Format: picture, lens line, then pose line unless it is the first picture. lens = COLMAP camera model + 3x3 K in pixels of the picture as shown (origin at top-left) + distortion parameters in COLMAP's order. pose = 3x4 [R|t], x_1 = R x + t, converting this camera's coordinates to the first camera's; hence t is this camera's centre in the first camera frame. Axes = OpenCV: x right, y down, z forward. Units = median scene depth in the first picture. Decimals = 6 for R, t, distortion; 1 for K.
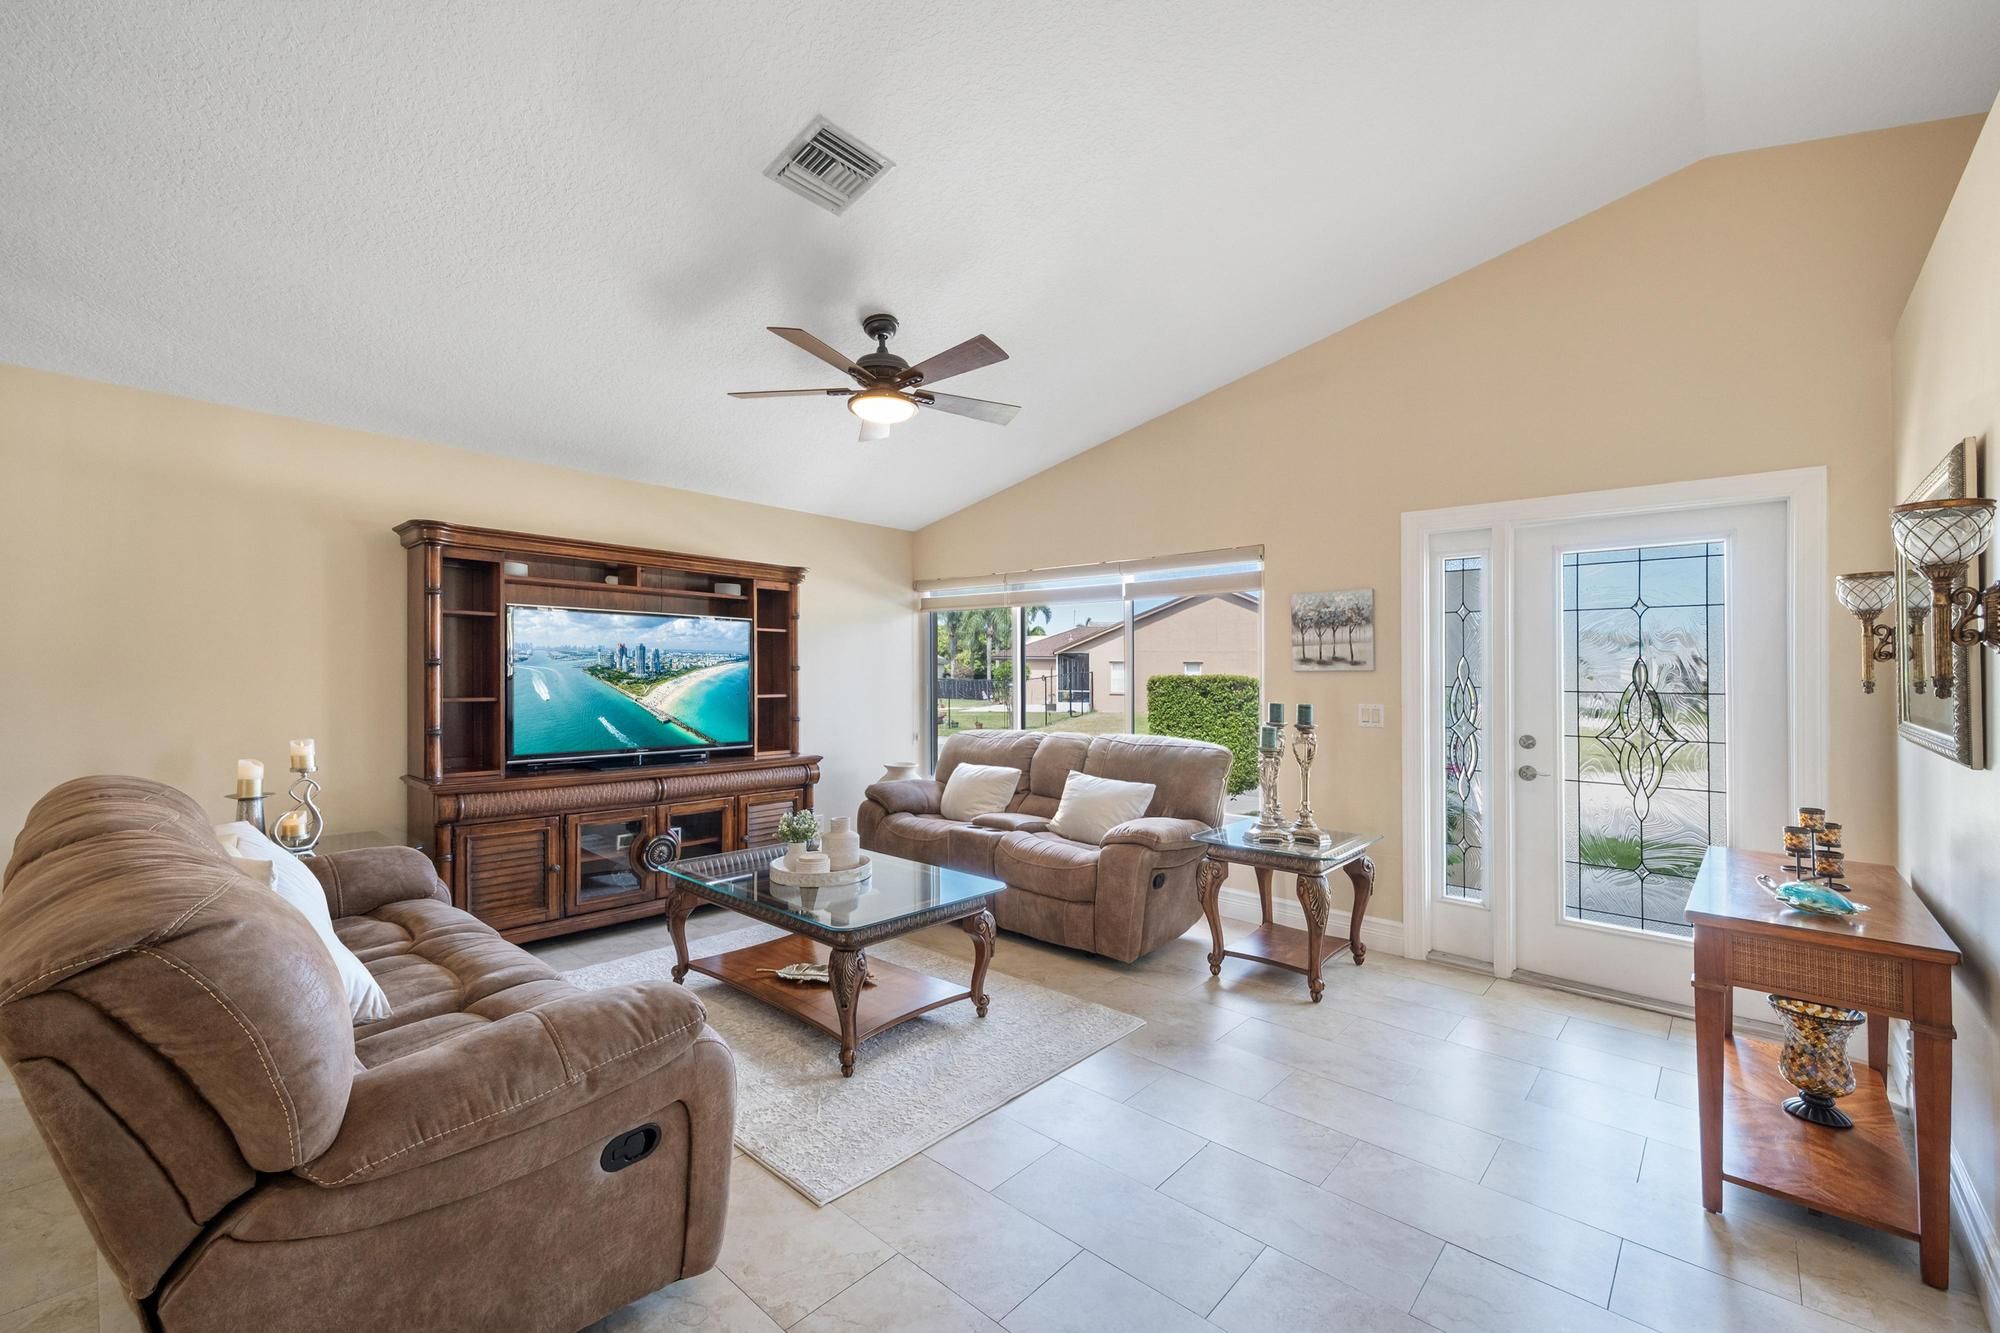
lens RADIAL K [[811.8, 0, 1033.2], [0, 811.8, 659.2], [0, 0, 1]] dist [0.009545, -0.000168]
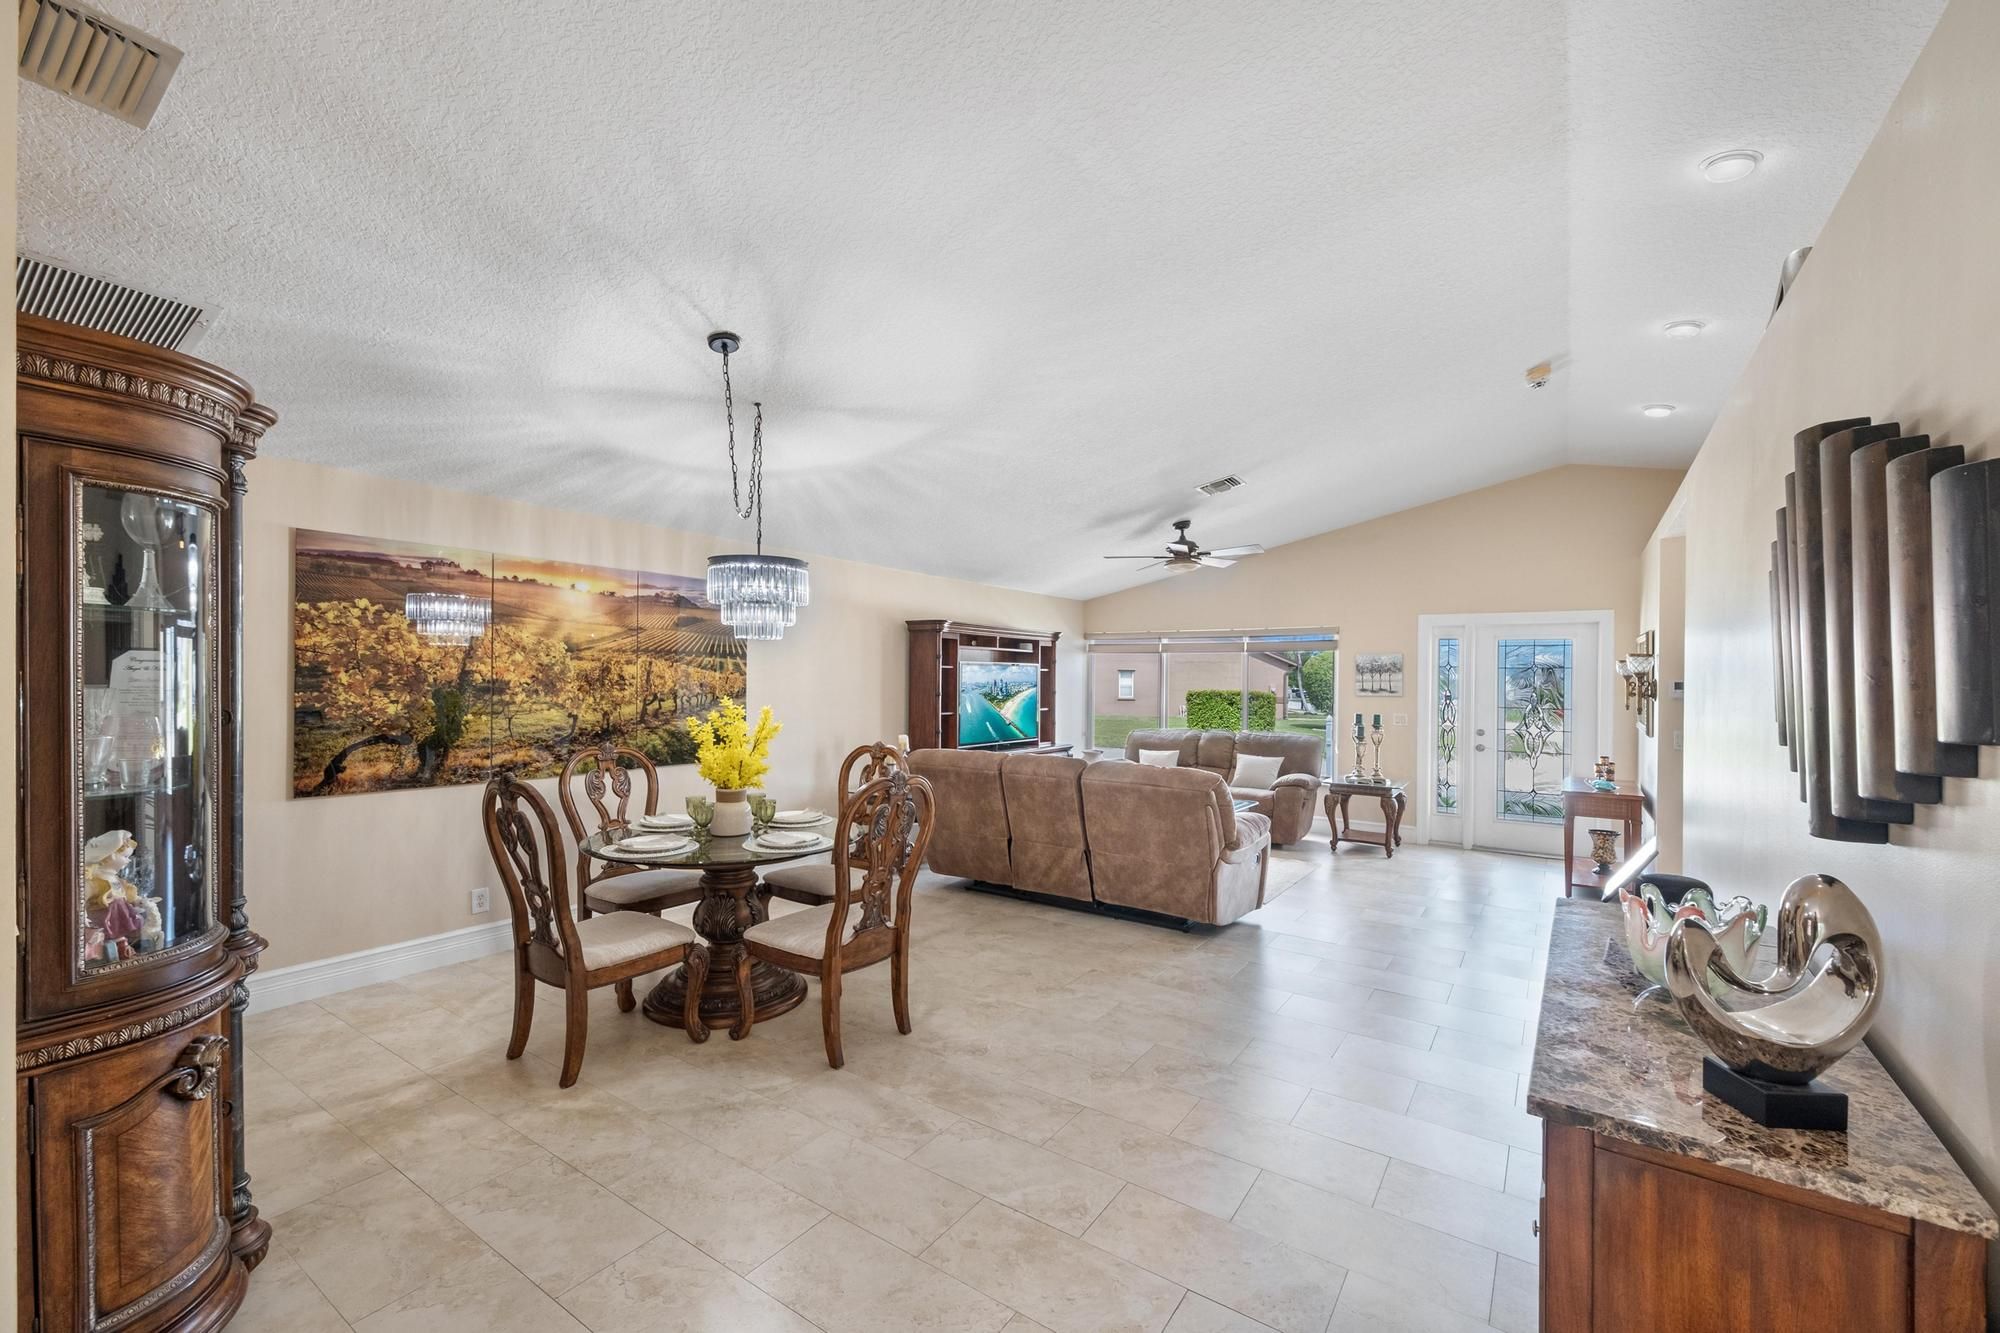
lens RADIAL K [[811.8, 0, 1015.5], [0, 811.8, 676.5], [0, 0, 1]] dist [0.009545, -0.000168]
pose [[0.993061, 0.002068, 0.117582, -0.678474], [-0.004356, 0.999806, 0.019208, -0.062307], [-0.117520, -0.019587, 0.992877, -0.757379]]
